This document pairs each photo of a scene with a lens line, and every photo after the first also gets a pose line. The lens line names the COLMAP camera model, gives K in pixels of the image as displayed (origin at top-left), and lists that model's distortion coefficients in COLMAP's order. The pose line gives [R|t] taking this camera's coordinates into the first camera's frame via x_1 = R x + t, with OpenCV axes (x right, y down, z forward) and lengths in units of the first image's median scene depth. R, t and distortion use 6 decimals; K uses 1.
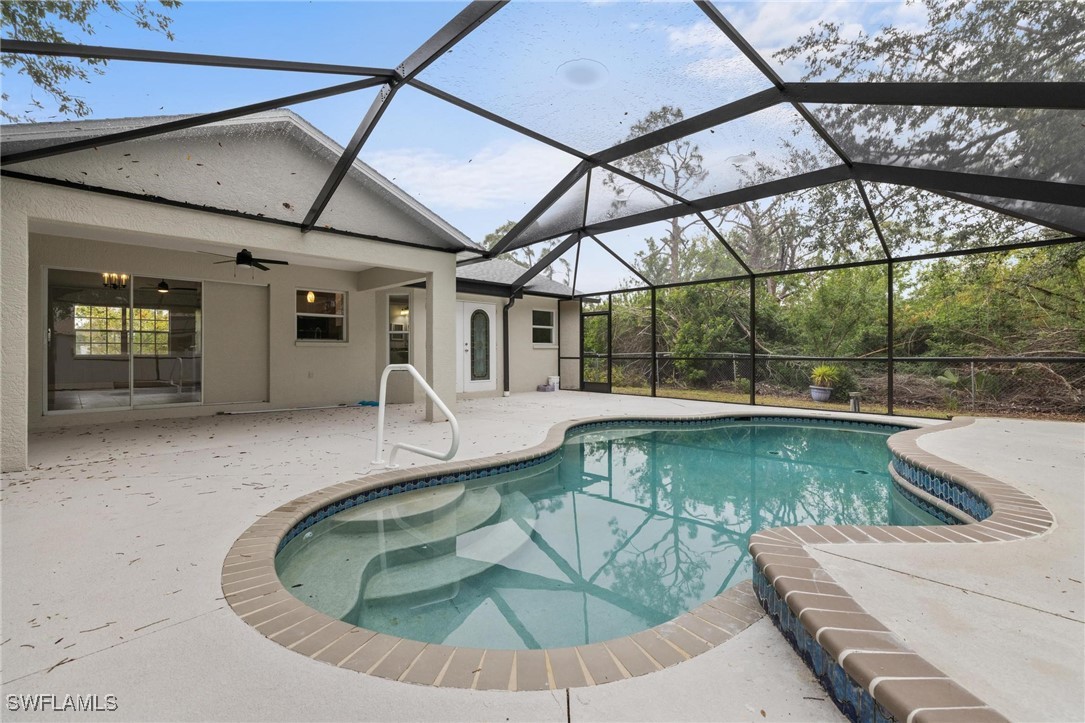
lens RADIAL K [[491.3, 0, 541.3], [0, 491.3, 356.7], [0, 0, 1]] dist [0.002118, 0.000341]
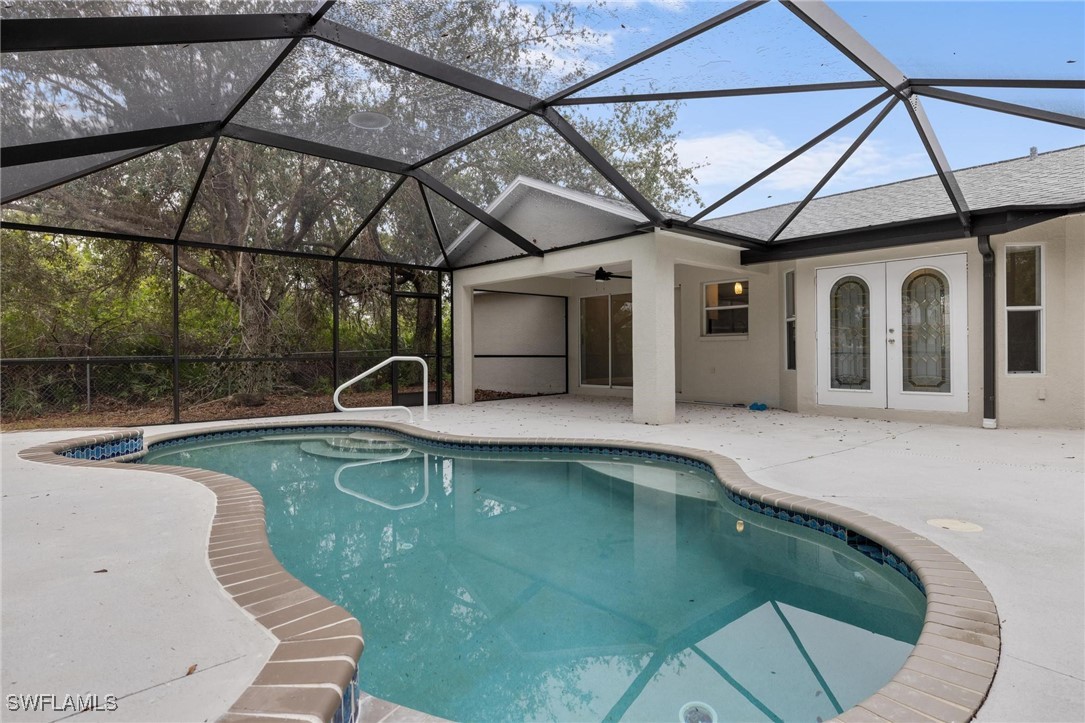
lens RADIAL K [[596.3, 0, 542.1], [0, 596.3, 358.3], [0, 0, 1]] dist [0.000414, 0.000098]
pose [[-0.042793, 0.009077, -0.999043, 0.697525], [0.001120, 0.999959, 0.009037, 0.001985], [0.999083, -0.000732, -0.042801, 0.672178]]
